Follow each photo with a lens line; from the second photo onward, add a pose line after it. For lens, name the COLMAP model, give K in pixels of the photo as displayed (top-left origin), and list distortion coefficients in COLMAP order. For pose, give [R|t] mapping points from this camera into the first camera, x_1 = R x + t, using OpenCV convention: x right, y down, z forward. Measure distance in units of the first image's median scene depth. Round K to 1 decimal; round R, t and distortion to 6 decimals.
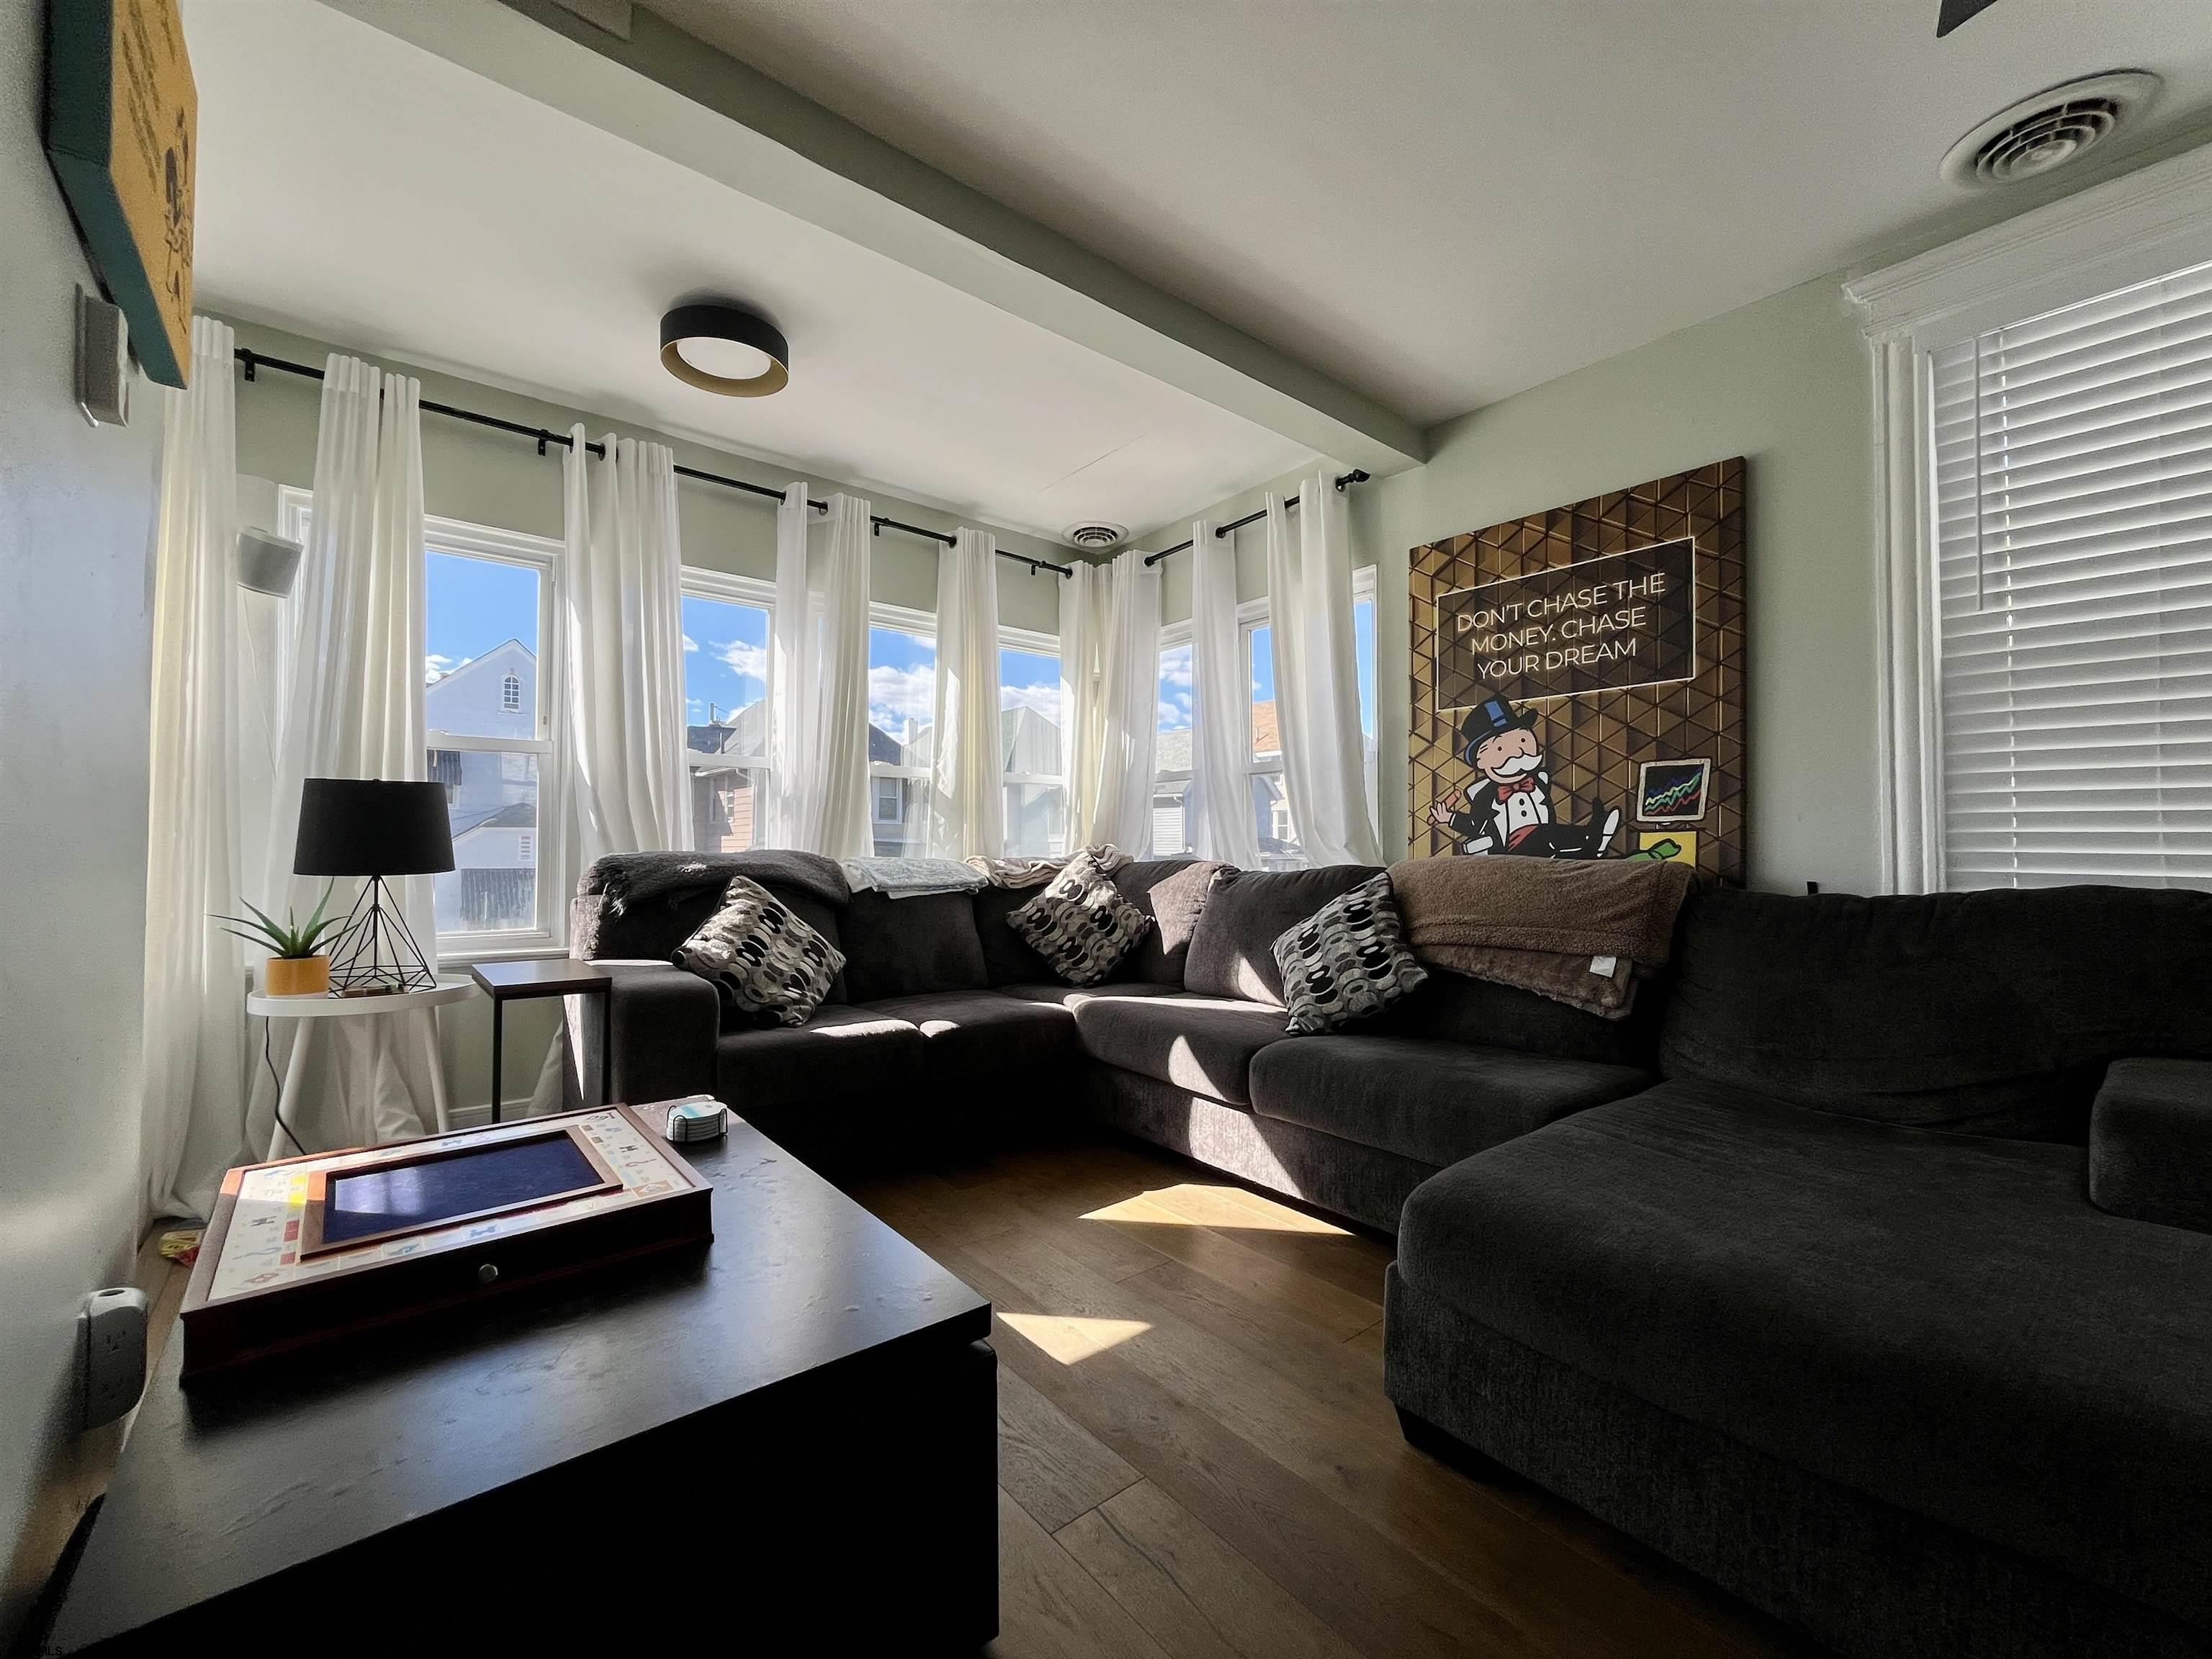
lens RADIAL K [[893.5, 0, 1100.6], [0, 893.5, 829.7], [0, 0, 1]] dist [-0.007662, 0.000716]
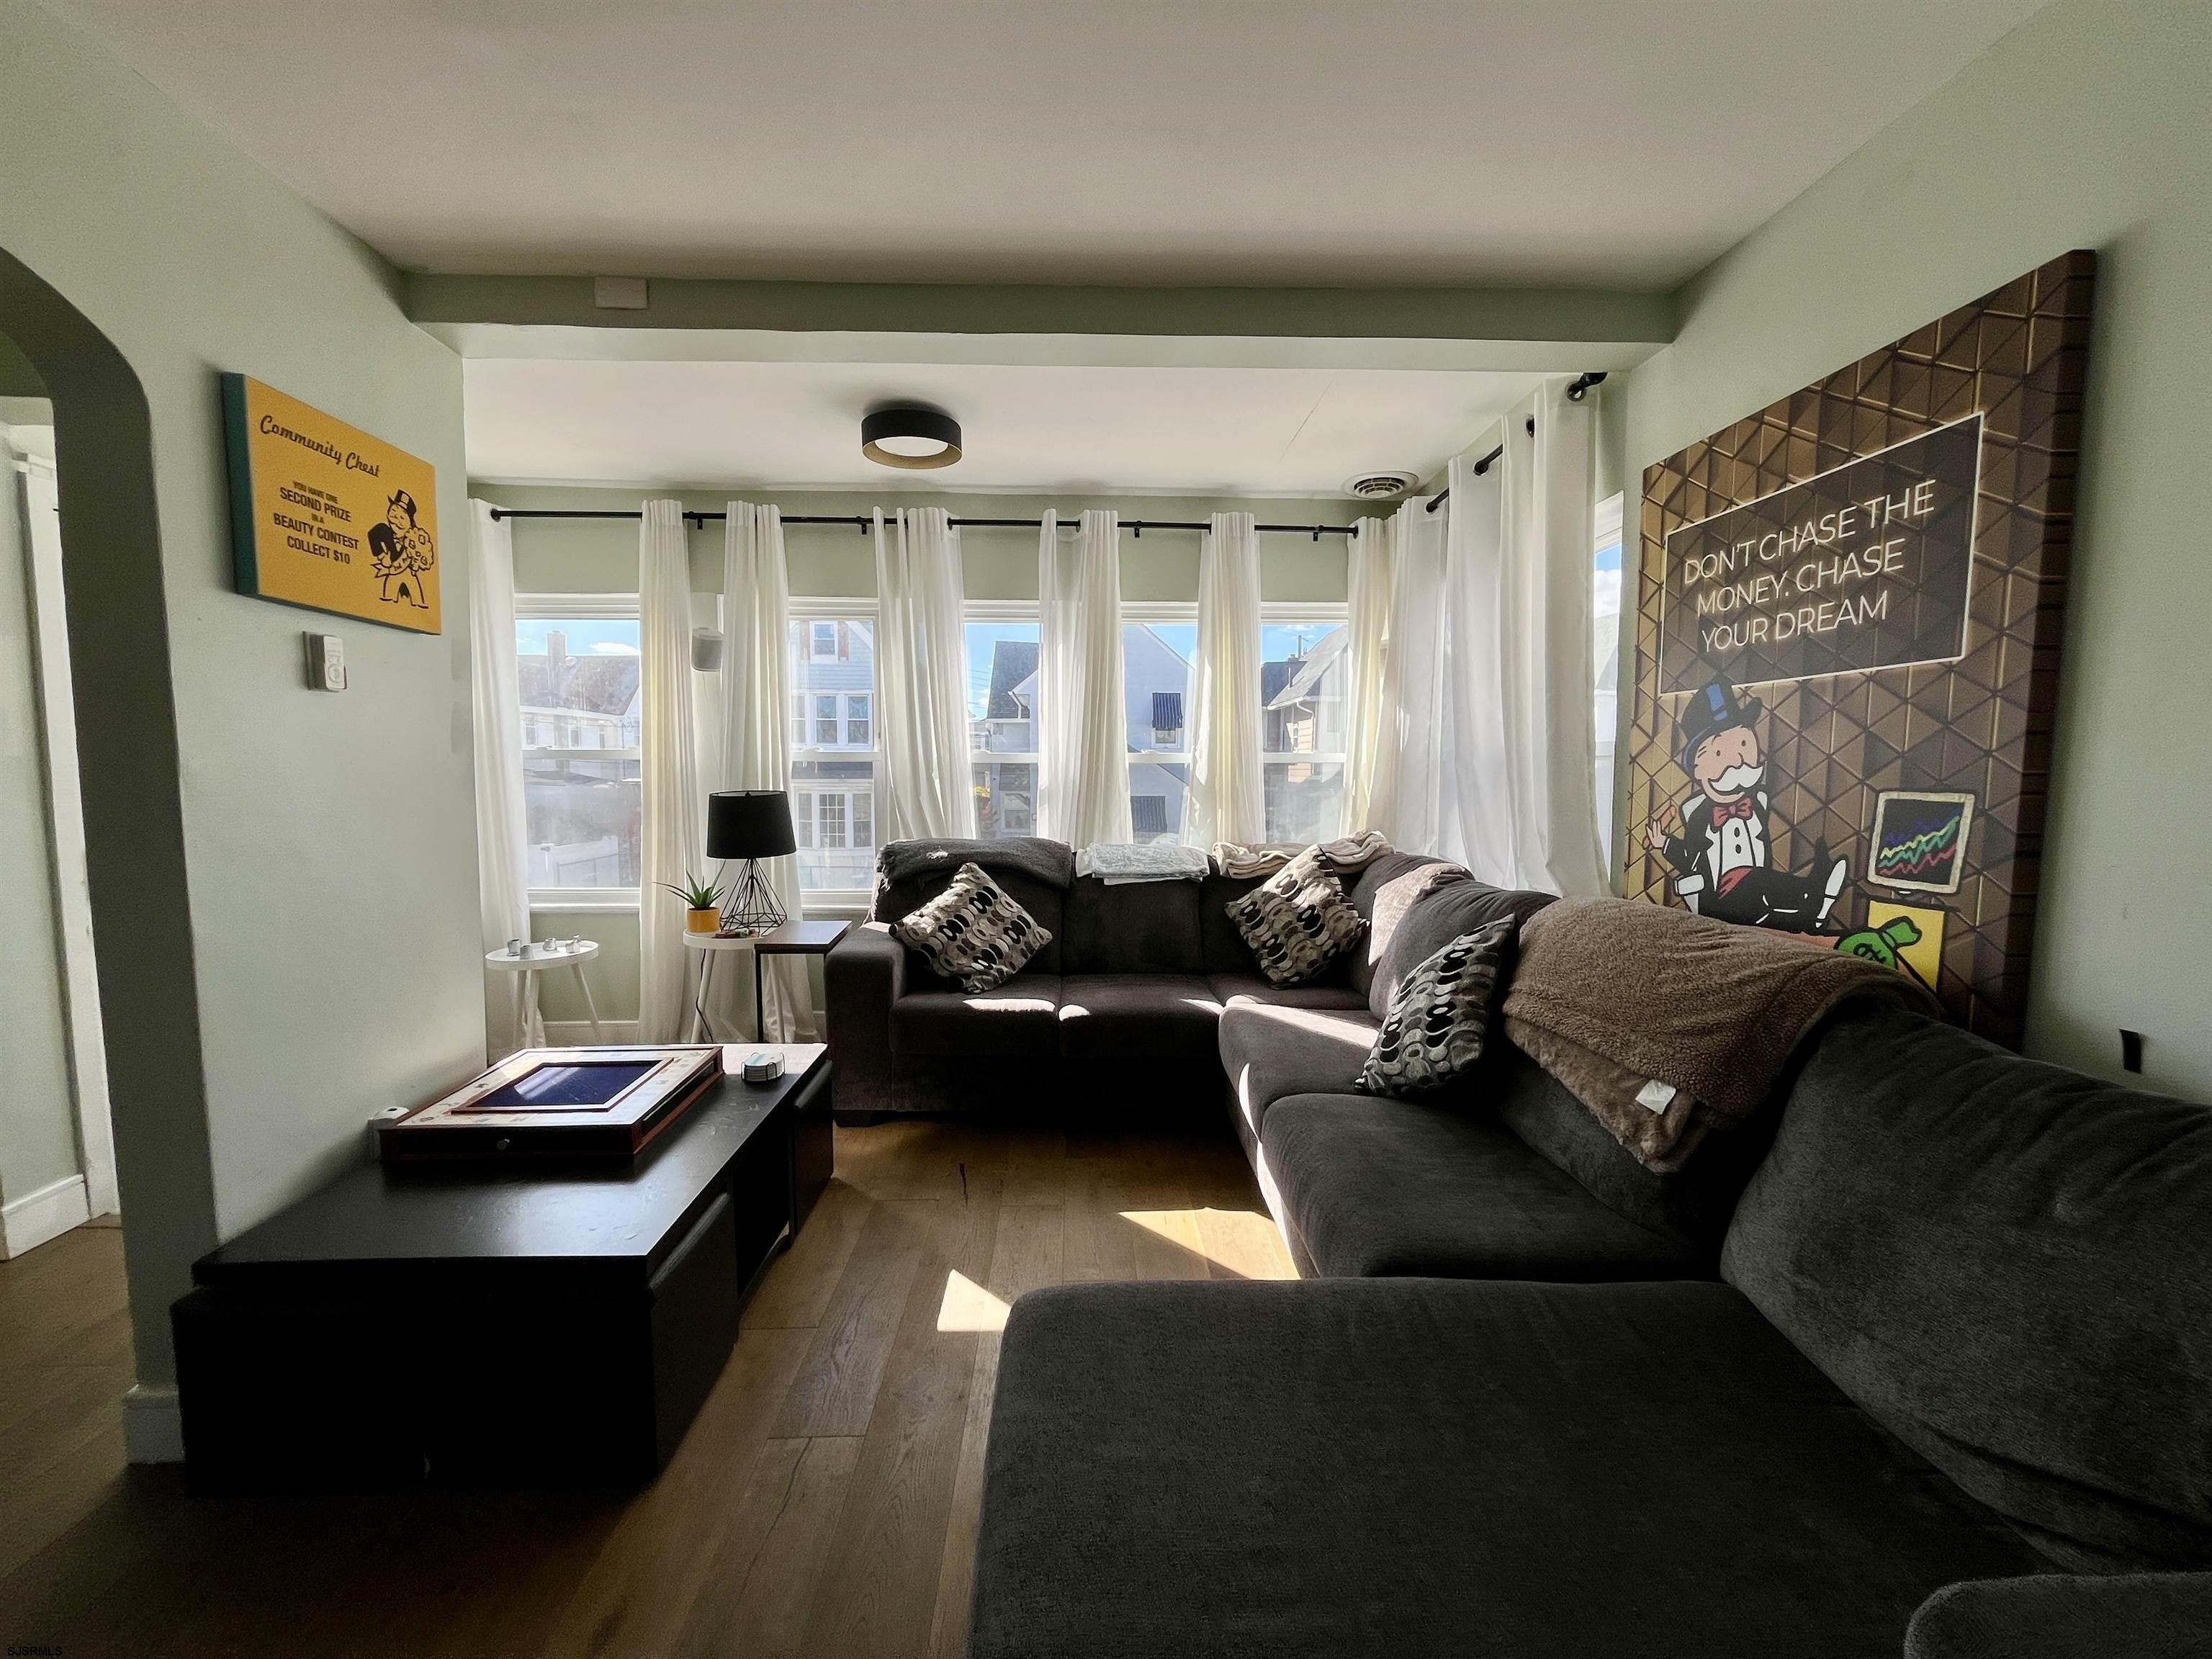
lens RADIAL K [[893.5, 0, 1104.0], [0, 893.5, 831.0], [0, 0, 1]] dist [-0.007662, 0.000716]
pose [[0.794493, 0.042361, -0.605793, 0.510604], [0.012742, 0.996182, 0.086371, -0.100462], [0.607139, -0.076340, 0.790920, 0.150170]]
